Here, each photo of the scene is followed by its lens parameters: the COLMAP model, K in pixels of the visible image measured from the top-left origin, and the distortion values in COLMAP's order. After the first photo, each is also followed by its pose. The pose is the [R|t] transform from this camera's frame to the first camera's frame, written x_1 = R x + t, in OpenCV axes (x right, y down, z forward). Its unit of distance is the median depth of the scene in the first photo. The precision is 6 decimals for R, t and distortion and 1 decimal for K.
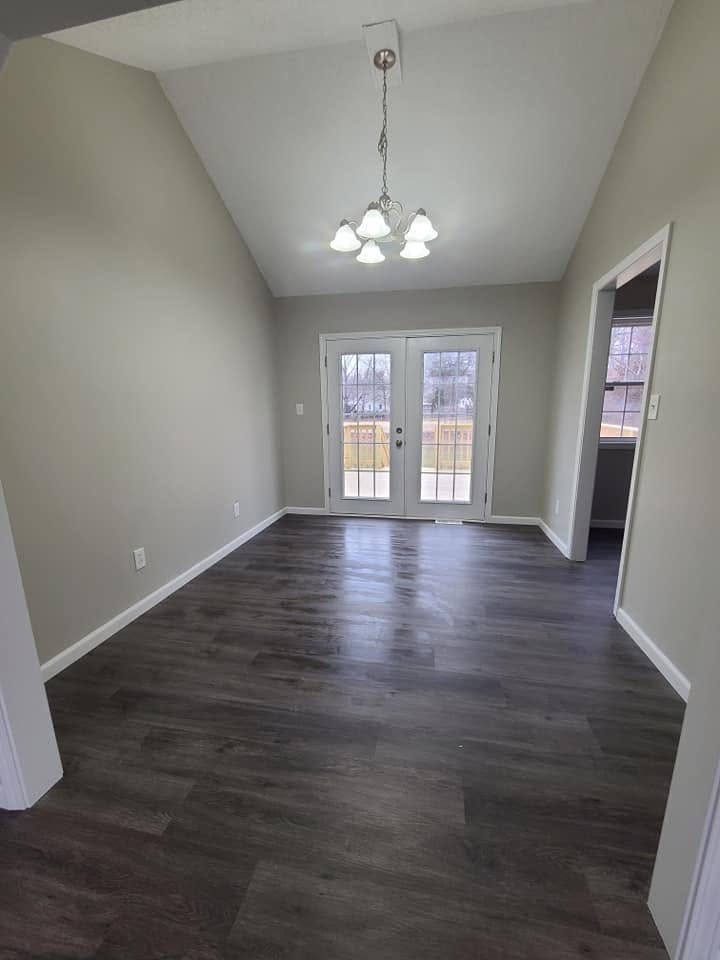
lens RADIAL K [[385.4, 0, 361.2], [0, 385.4, 485.1], [0, 0, 1]] dist [0.001871, 0.000225]
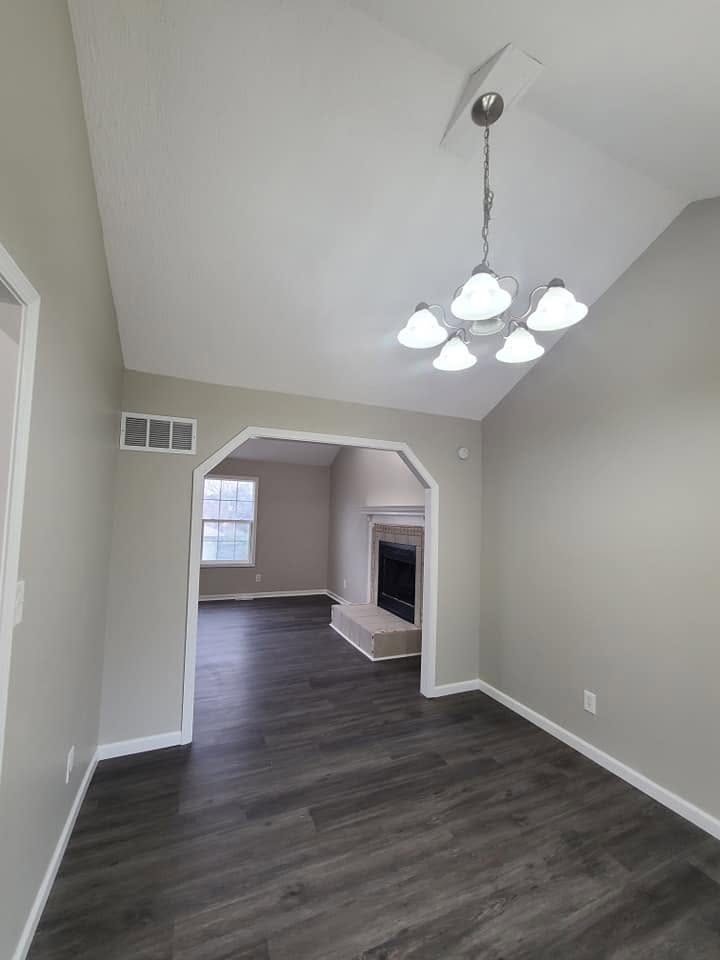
lens RADIAL K [[385.4, 0, 359.1], [0, 385.4, 483.2], [0, 0, 1]] dist [0.001871, 0.000225]
pose [[-0.822762, -0.062385, -0.564952, 0.625625], [-0.135144, 0.986925, 0.087834, -0.443259], [0.552086, 0.148617, -0.820435, 1.558945]]
